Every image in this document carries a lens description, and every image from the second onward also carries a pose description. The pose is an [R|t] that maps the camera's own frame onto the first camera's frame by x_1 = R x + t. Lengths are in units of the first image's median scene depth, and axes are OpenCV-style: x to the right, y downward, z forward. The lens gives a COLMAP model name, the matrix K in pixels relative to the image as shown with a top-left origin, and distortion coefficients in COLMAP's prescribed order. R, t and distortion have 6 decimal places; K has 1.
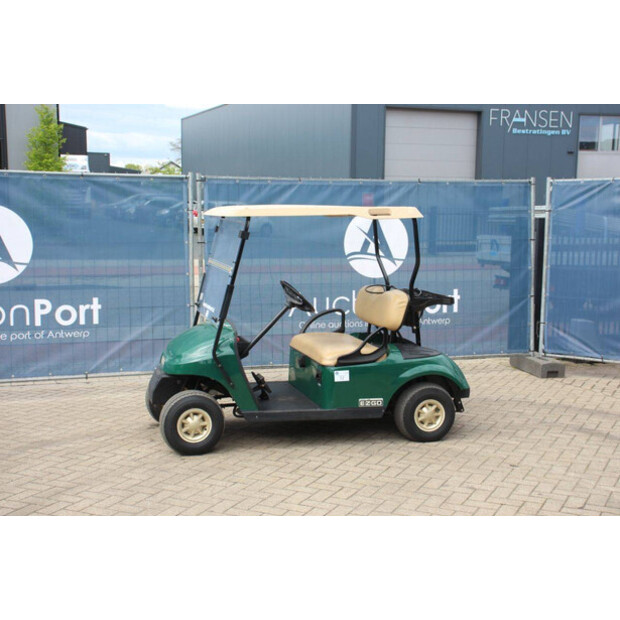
lens RADIAL K [[911.7, 0, 310.0], [0, 911.7, 310.0], [0, 0, 1]] dist [0.112087, 0.000950]
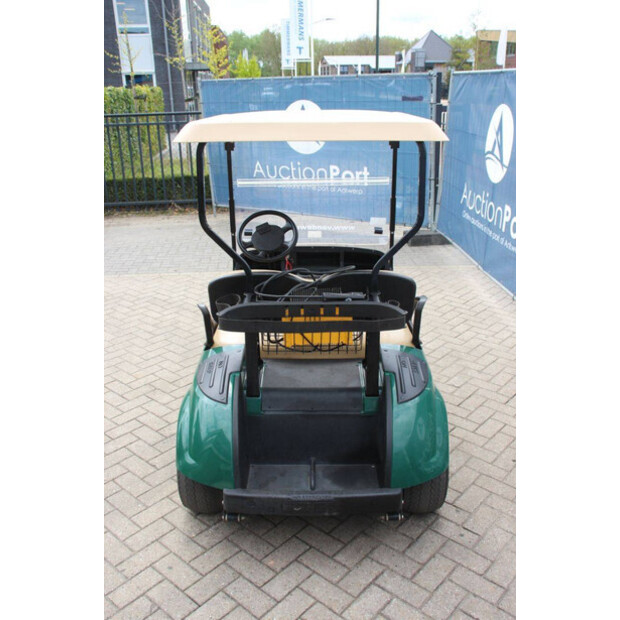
lens RADIAL K [[601.1, 0, 310.0], [0, 601.1, 310.0], [0, 0, 1]] dist [-0.071991, 0.037102]
pose [[-0.265069, 0.334552, -0.904331, 0.428706], [-0.103067, 0.922675, 0.371548, -0.140883], [0.958705, 0.191693, -0.210091, 1.091949]]
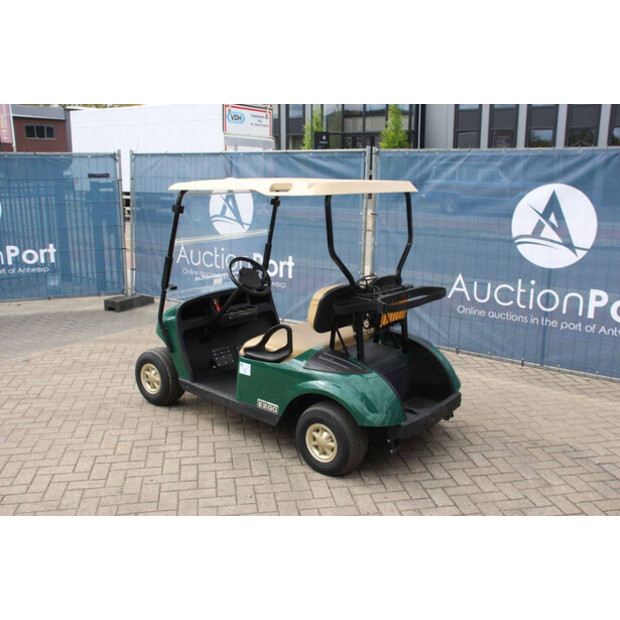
lens RADIAL K [[632.6, 0, 315.1], [0, 632.6, 309.5], [0, 0, 1]] dist [-0.065402, 0.013023]
pose [[0.580386, 0.170108, -0.796377, 0.524773], [-0.093329, 0.985390, 0.142466, -0.076288], [0.808976, -0.008360, 0.587782, 0.634227]]
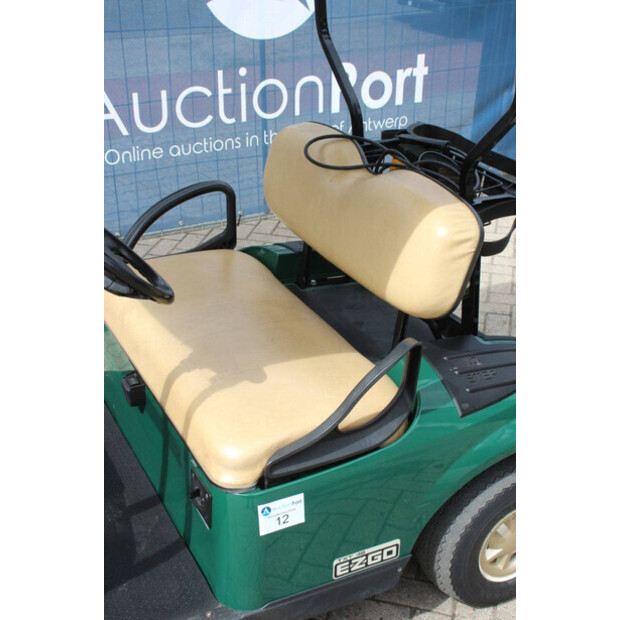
lens RADIAL K [[885.3, 0, 310.0], [0, 885.3, 310.0], [0, 0, 1]] dist [0.054536, 0.018815]
pose [[0.976119, -0.082021, 0.201155, -0.009023], [0.003645, 0.932035, 0.362351, -0.090087], [-0.217204, -0.352965, 0.910076, 0.696814]]
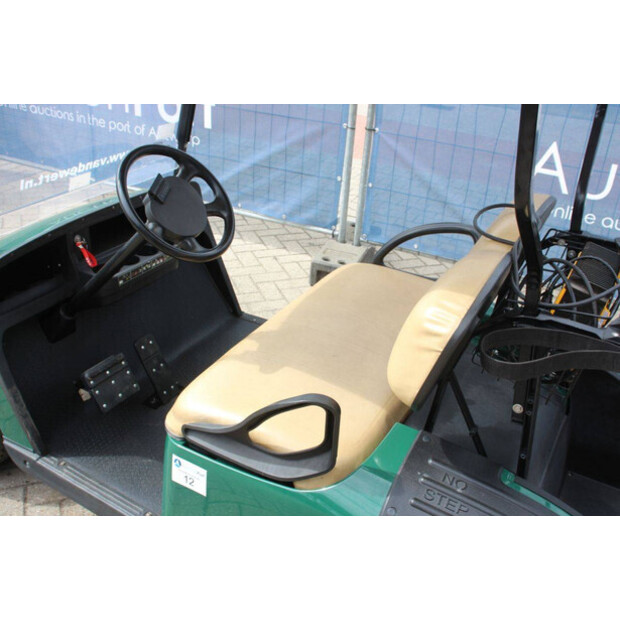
lens RADIAL K [[681.8, 0, 310.0], [0, 681.8, 310.0], [0, 0, 1]] dist [-0.010864, 0.009484]
pose [[0.717630, 0.363232, -0.594197, 0.179087], [-0.129497, 0.907929, 0.398617, -0.082099], [0.684279, -0.209113, 0.698595, 0.802109]]
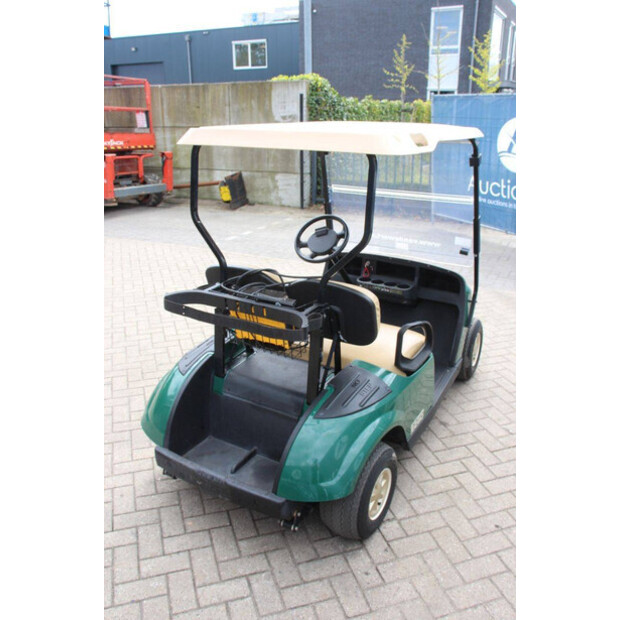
lens RADIAL K [[553.8, 0, 310.0], [0, 553.8, 310.0], [0, 0, 1]] dist [-0.085019, 0.011577]
pose [[-0.719586, 0.237555, -0.652506, 0.311048], [-0.085303, 0.902306, 0.422572, -0.156486], [0.689144, 0.359738, -0.629022, 1.255785]]
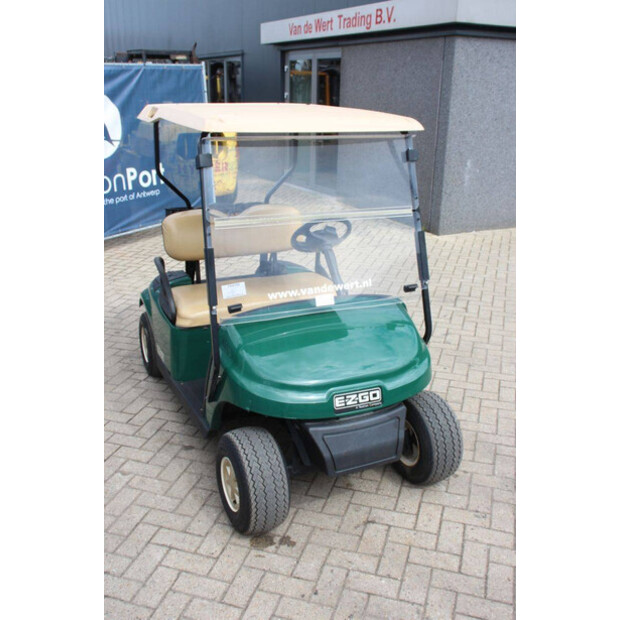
lens RADIAL K [[645.7, 0, 308.0], [0, 645.7, 321.0], [0, 0, 1]] dist [-0.083233, 0.158653]
pose [[-0.146779, -0.353340, 0.923908, -0.490192], [0.097510, 0.924307, 0.368983, -0.136113], [-0.984351, 0.144249, -0.101215, 1.017758]]
